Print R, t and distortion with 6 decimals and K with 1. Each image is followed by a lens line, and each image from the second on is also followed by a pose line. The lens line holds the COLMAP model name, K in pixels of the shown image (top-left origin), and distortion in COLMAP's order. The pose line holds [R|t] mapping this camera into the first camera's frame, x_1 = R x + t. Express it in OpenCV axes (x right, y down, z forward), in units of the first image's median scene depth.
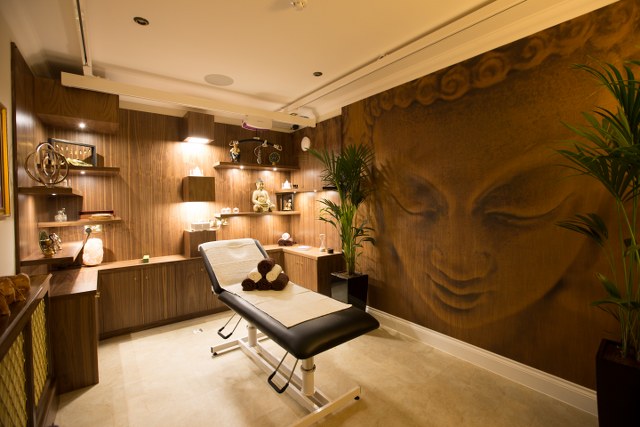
lens RADIAL K [[288.7, 0, 321.8], [0, 288.7, 214.5], [0, 0, 1]] dist [-0.033260, 0.000471]
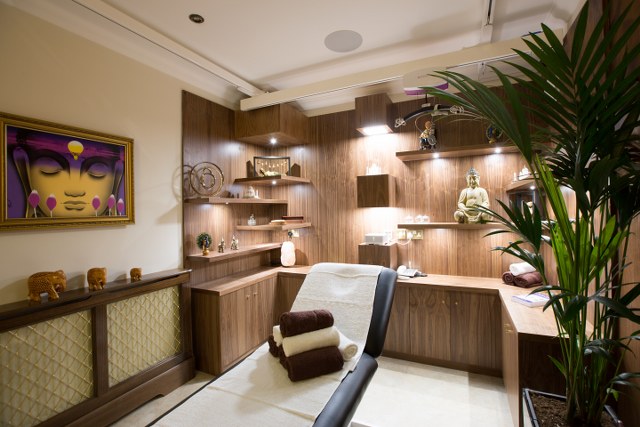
lens RADIAL K [[288.7, 0, 321.8], [0, 288.7, 214.5], [0, 0, 1]] dist [-0.033260, 0.000471]
pose [[0.465286, 0.020575, -0.884921, 0.214987], [-0.023344, 0.999667, 0.010968, -0.031095], [0.884852, 0.015554, 0.465612, 0.508822]]
